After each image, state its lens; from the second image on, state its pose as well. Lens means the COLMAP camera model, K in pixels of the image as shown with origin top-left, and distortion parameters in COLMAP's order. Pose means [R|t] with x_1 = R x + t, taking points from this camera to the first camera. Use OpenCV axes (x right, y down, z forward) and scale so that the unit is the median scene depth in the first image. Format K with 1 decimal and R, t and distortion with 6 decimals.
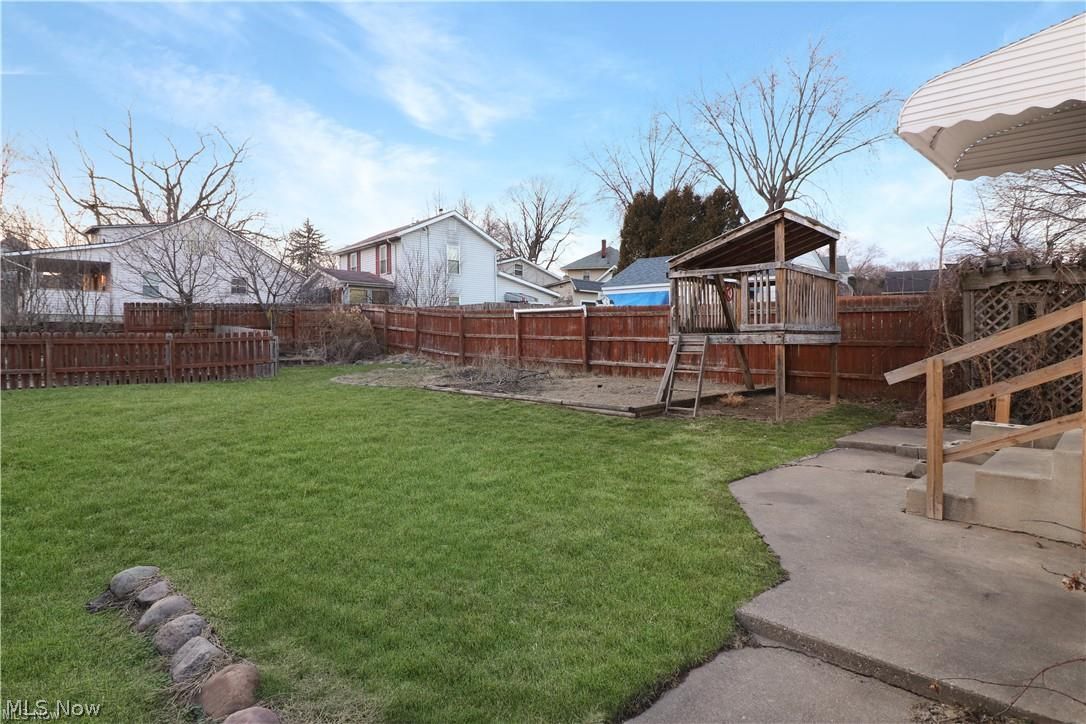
lens RADIAL K [[546.8, 0, 531.8], [0, 546.8, 364.2], [0, 0, 1]] dist [-0.015635, -0.000618]
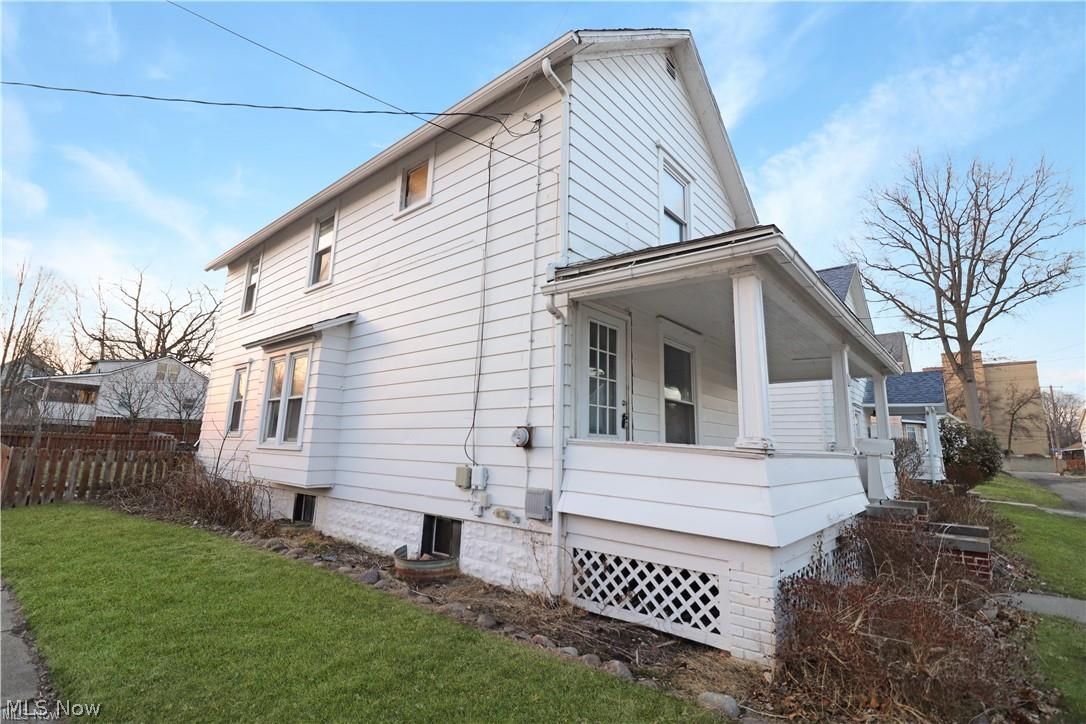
lens RADIAL K [[516.5, 0, 546.3], [0, 516.5, 363.2], [0, 0, 1]] dist [-0.015545, -0.003591]
pose [[0.998130, 0.041387, 0.044988, 0.312467], [-0.030573, 0.975270, -0.218890, 0.018306], [-0.052935, 0.217106, 0.974712, -0.365765]]
